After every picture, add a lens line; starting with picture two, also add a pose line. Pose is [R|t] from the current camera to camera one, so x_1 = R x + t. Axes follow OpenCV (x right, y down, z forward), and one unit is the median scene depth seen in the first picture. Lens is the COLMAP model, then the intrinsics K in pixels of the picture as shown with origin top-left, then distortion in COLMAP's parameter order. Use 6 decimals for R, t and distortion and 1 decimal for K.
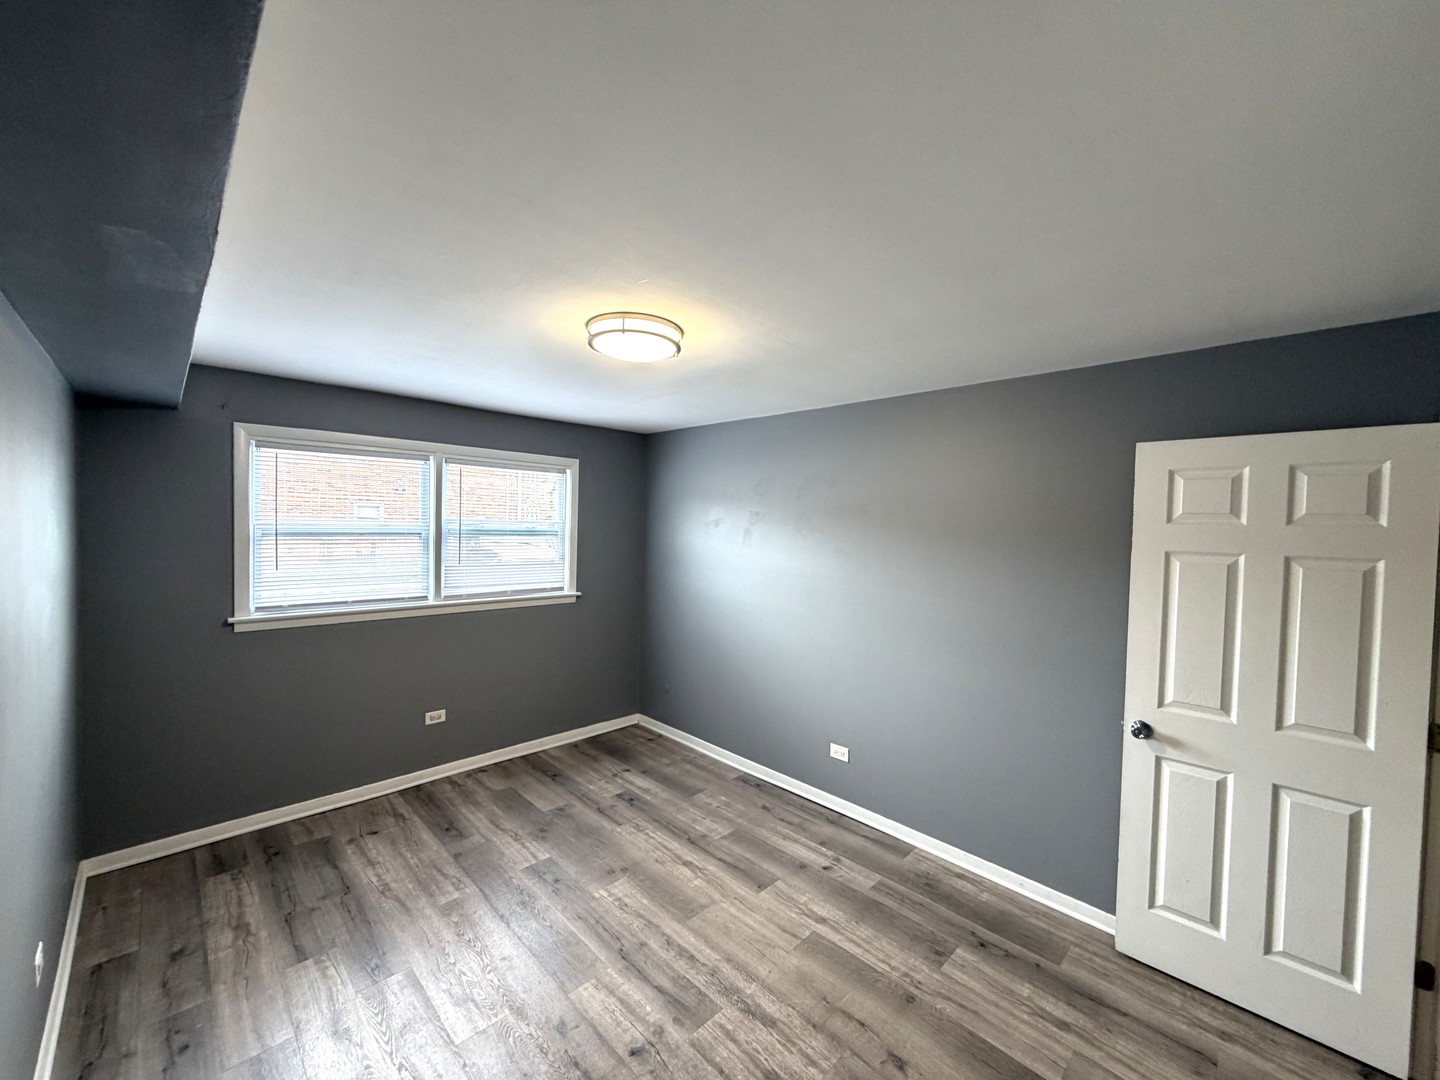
lens RADIAL K [[570.3, 0, 714.8], [0, 570.3, 538.7], [0, 0, 1]] dist [-0.000736, -0.000115]
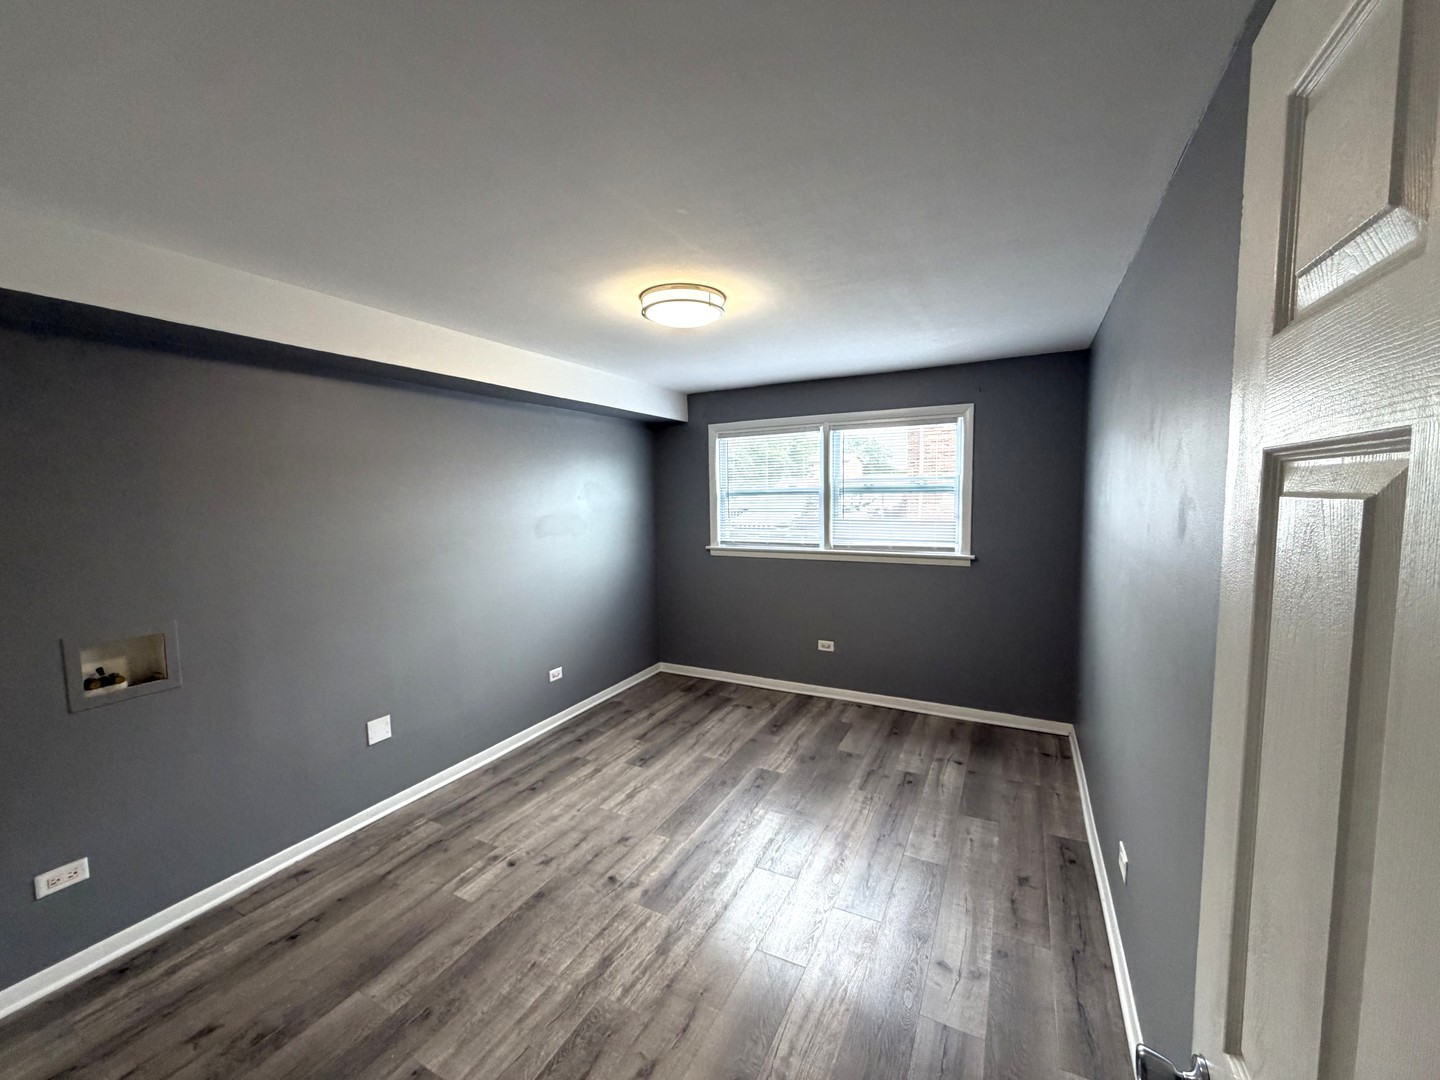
lens RADIAL K [[570.3, 0, 714.8], [0, 570.3, 538.7], [0, 0, 1]] dist [-0.000736, -0.000115]
pose [[0.303342, 0.048184, -0.951663, 0.657540], [-0.001736, 0.998747, 0.050015, 0.033872], [0.952880, -0.013520, 0.303046, 0.485790]]
